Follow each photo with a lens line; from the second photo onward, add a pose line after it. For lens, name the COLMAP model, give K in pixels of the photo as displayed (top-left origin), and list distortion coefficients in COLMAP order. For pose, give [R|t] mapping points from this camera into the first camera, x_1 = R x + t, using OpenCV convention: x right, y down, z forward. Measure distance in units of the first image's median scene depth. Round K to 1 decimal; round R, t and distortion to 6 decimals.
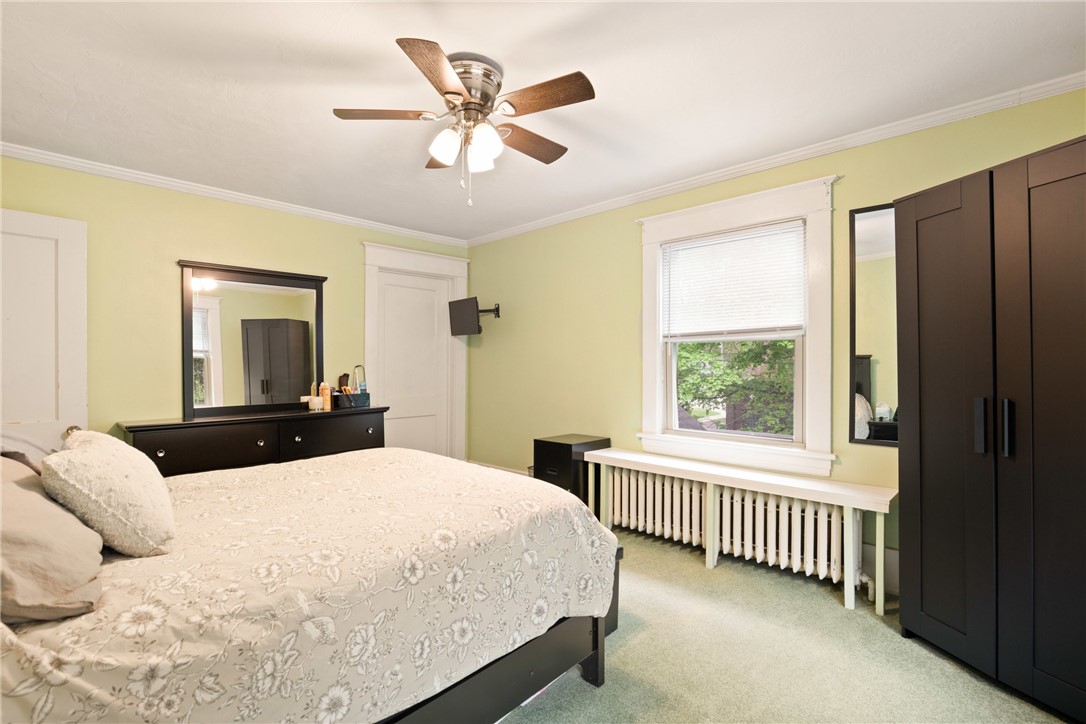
lens RADIAL K [[501.3, 0, 537.0], [0, 501.3, 364.1], [0, 0, 1]] dist [-0.022893, 0.000020]
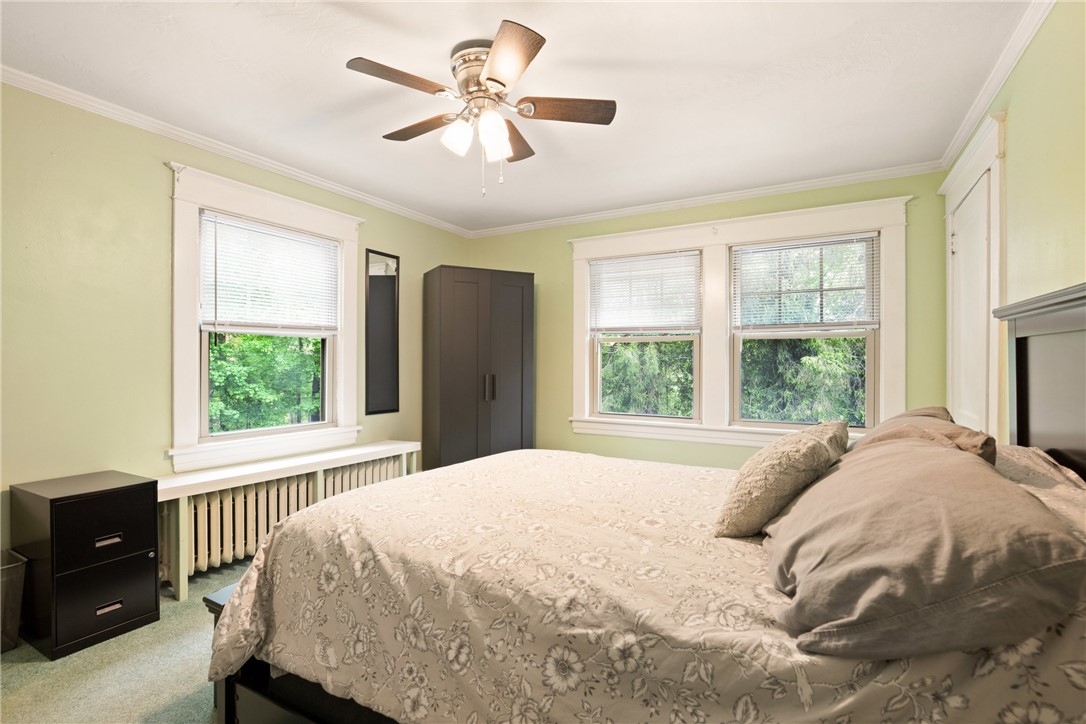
lens RADIAL K [[497.4, 0, 543.0], [0, 497.4, 362.0], [0, 0, 1]] dist [-0.016392, 0.001109]
pose [[-0.235015, -0.002888, 0.971988, -0.701022], [-0.004600, 0.999988, 0.001859, 0.004105], [-0.971981, -0.004035, -0.235025, 0.700684]]
